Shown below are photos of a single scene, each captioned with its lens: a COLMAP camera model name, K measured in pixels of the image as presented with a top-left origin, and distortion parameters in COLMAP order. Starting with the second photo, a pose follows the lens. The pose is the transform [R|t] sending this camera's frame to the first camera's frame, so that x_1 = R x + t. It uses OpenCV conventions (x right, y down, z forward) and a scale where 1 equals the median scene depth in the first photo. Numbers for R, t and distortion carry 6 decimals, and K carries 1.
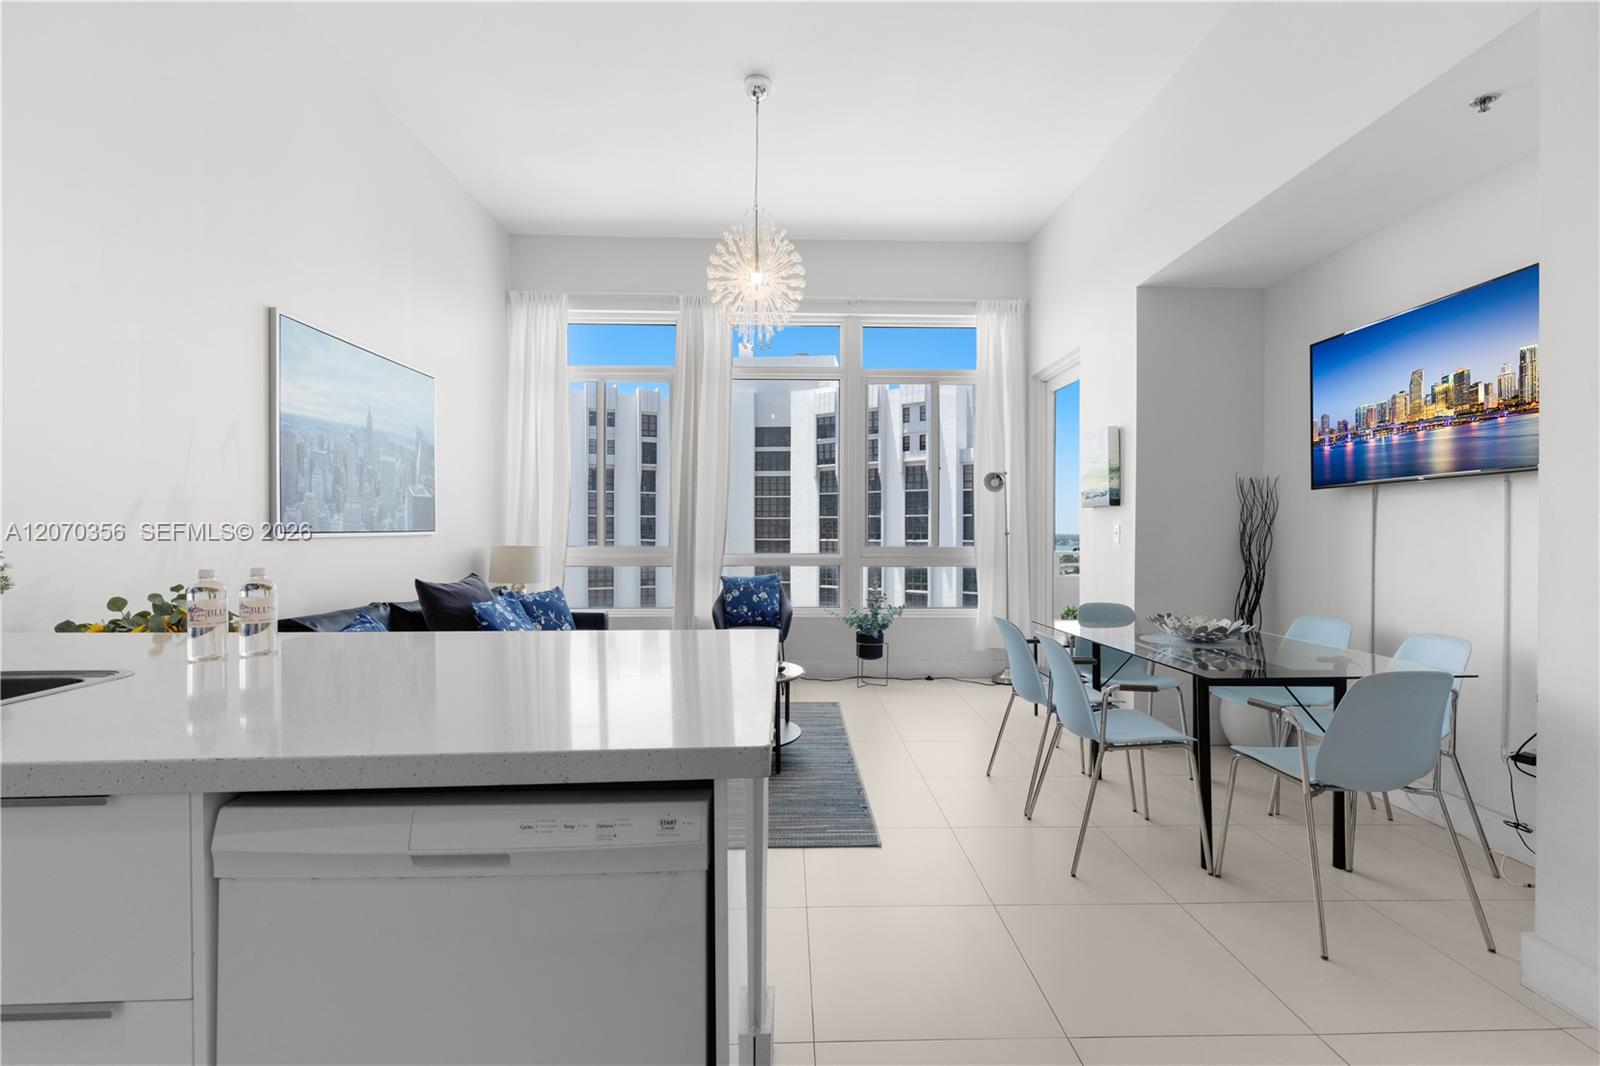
lens RADIAL K [[729.1, 0, 806.4], [0, 729.1, 529.6], [0, 0, 1]] dist [0.009867, 0.000219]
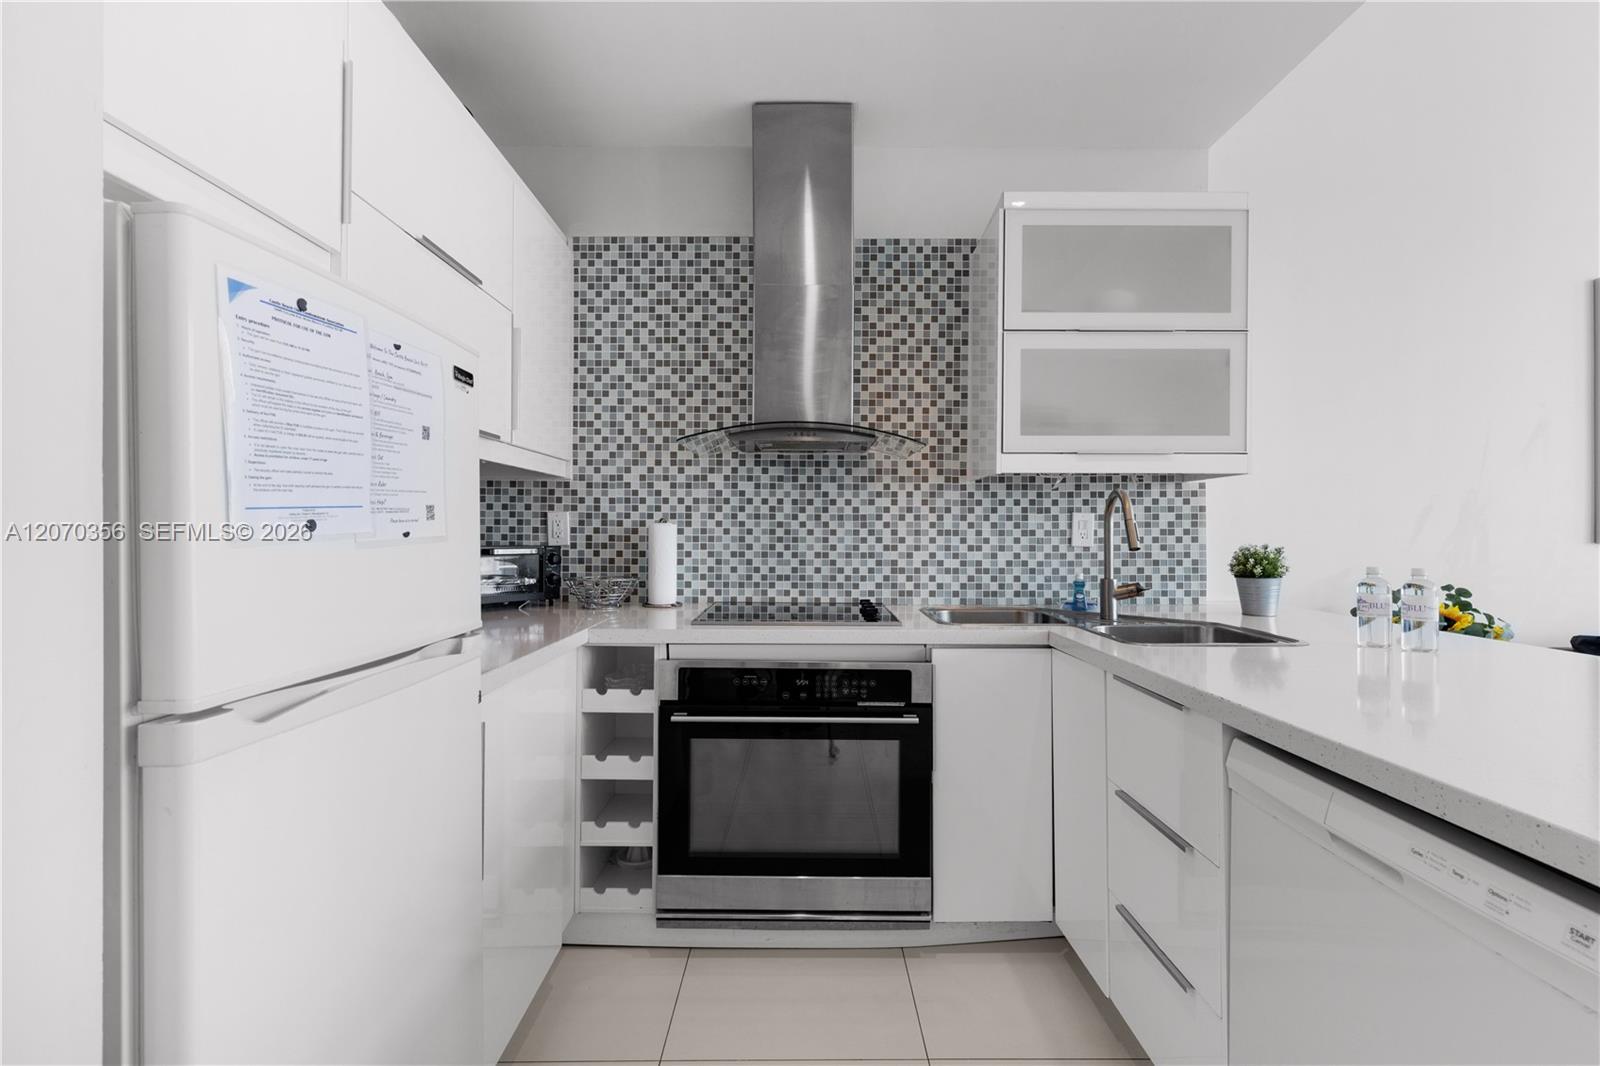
lens RADIAL K [[722.3, 0, 806.6], [0, 722.3, 529.8], [0, 0, 1]] dist [0.008048, -0.000807]
pose [[-0.018463, -0.000138, -0.999830, 0.093662], [-0.004561, 0.999990, -0.000054, 0.000096], [0.999819, 0.004559, -0.018463, 0.040624]]
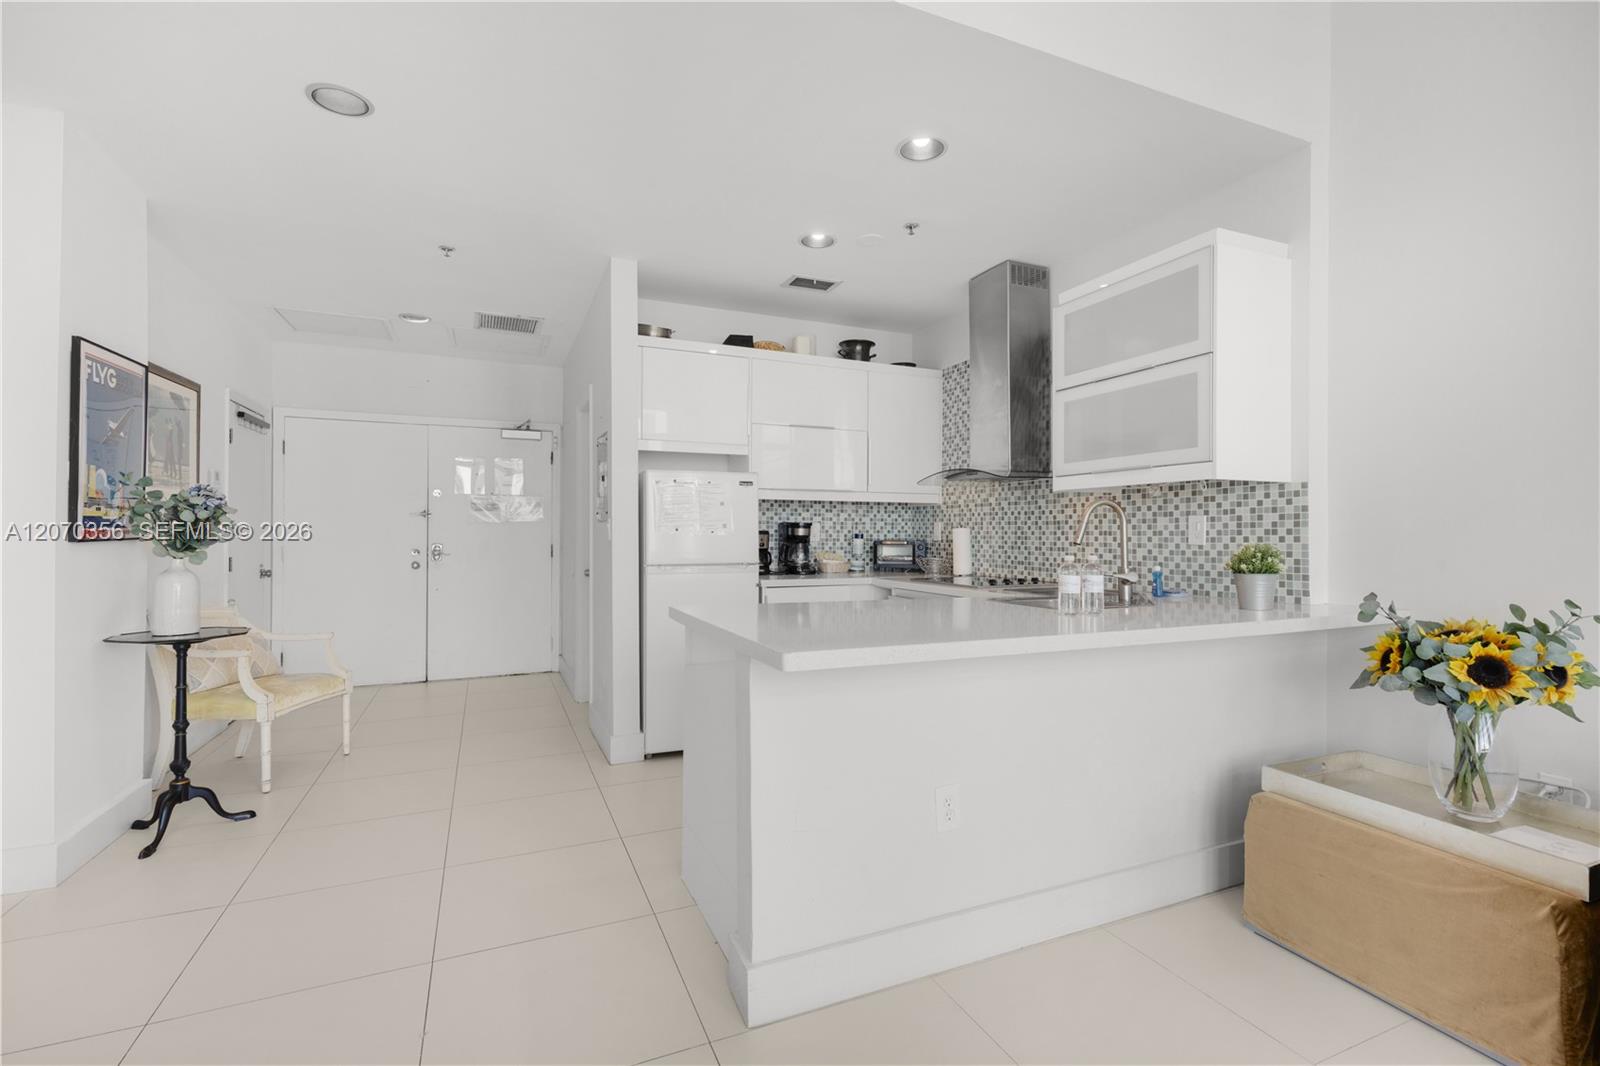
lens RADIAL K [[704.0, 0, 815.1], [0, 704.0, 529.2], [0, 0, 1]] dist [-0.009796, 0.000464]
pose [[-0.919675, -0.003855, -0.392661, 0.085930], [-0.002196, 0.999987, -0.004675, 0.001606], [0.392673, -0.003438, -0.919672, 0.612182]]
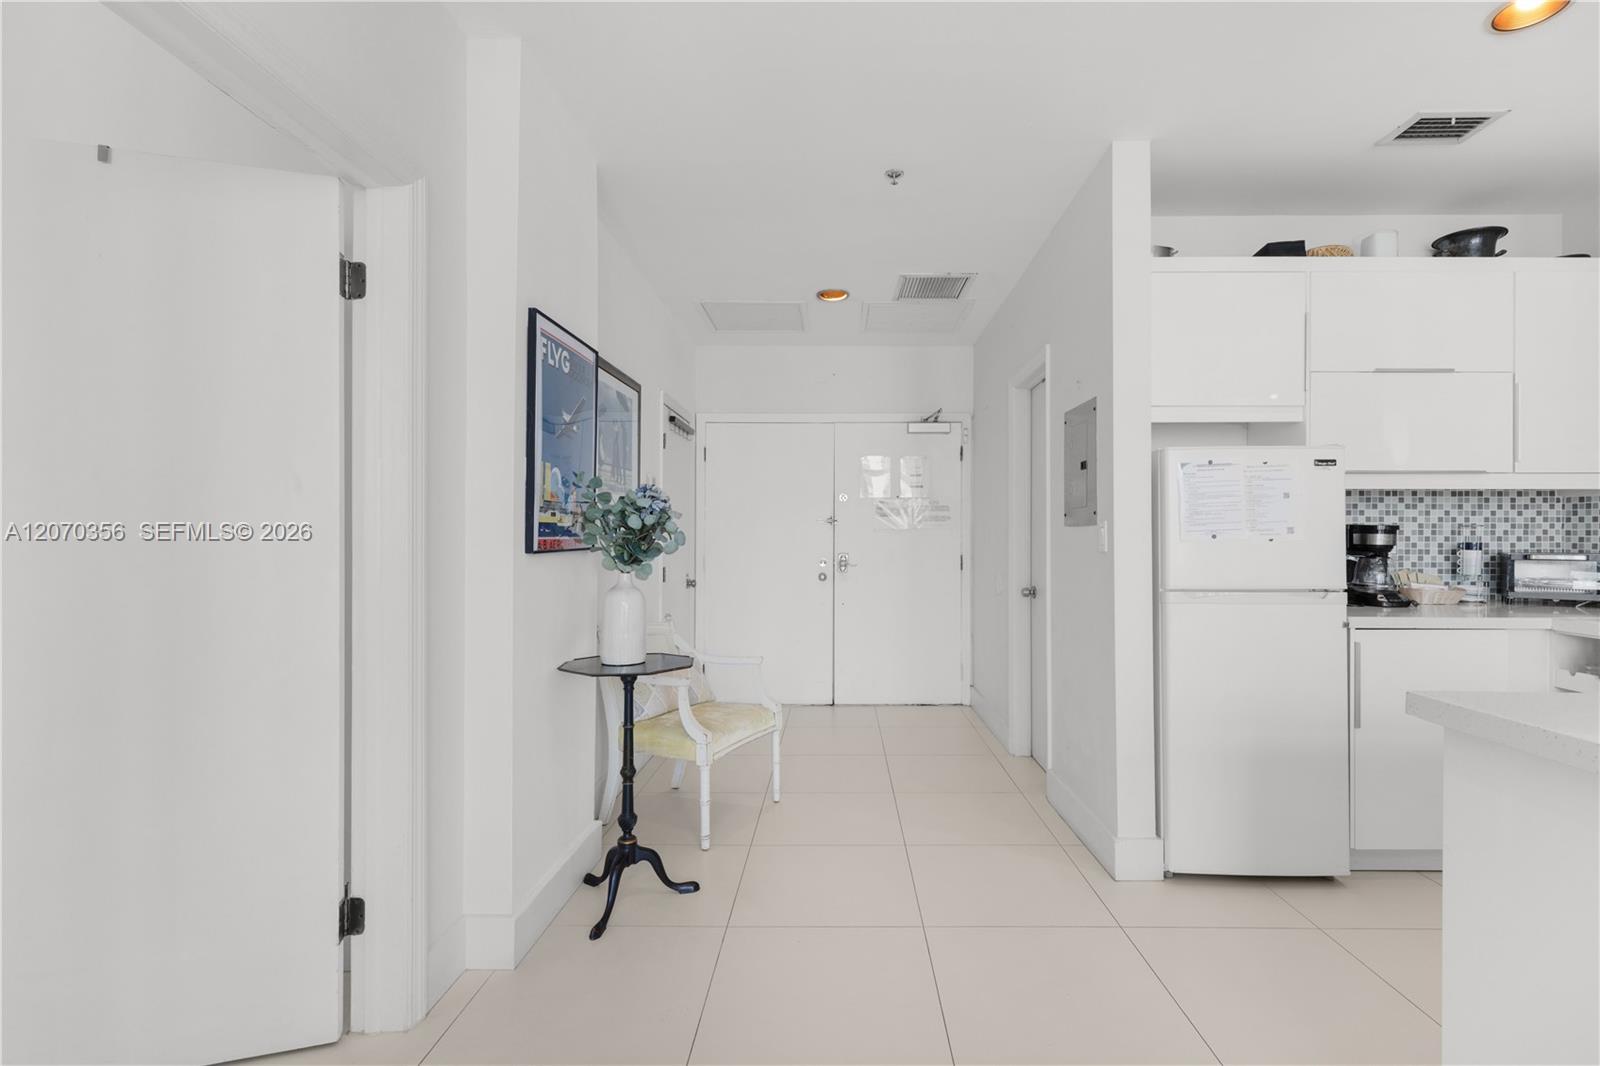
lens RADIAL K [[704.0, 0, 815.1], [0, 704.0, 529.2], [0, 0, 1]] dist [-0.009796, 0.000464]
pose [[-0.998168, 0.000255, 0.060502, 0.167525], [-0.000639, 0.999891, -0.014754, 0.001154], [-0.060499, -0.014766, -0.998059, 0.394514]]
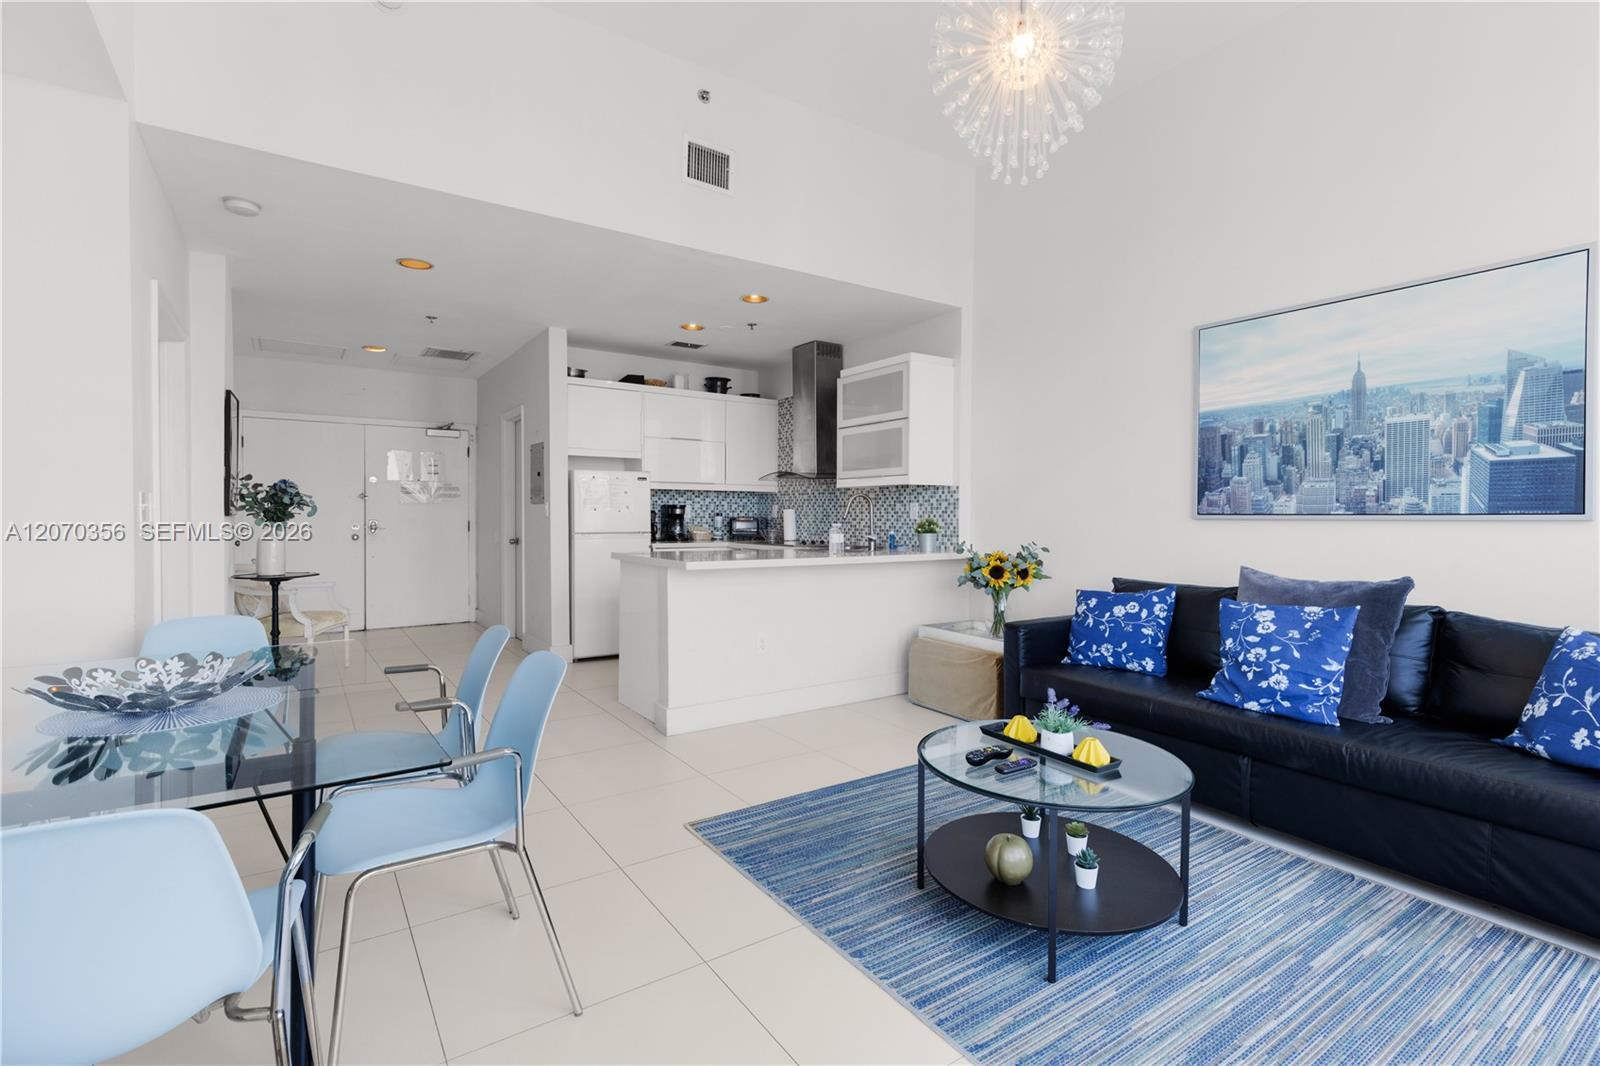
lens RADIAL K [[725.1, 0, 774.2], [0, 725.1, 526.3], [0, 0, 1]] dist [0.003225, -0.000736]
pose [[-0.853836, 0.005828, -0.520509, 0.283784], [-0.004366, 0.999822, 0.018356, 0.002761], [0.520524, 0.017945, -0.853659, 0.983472]]
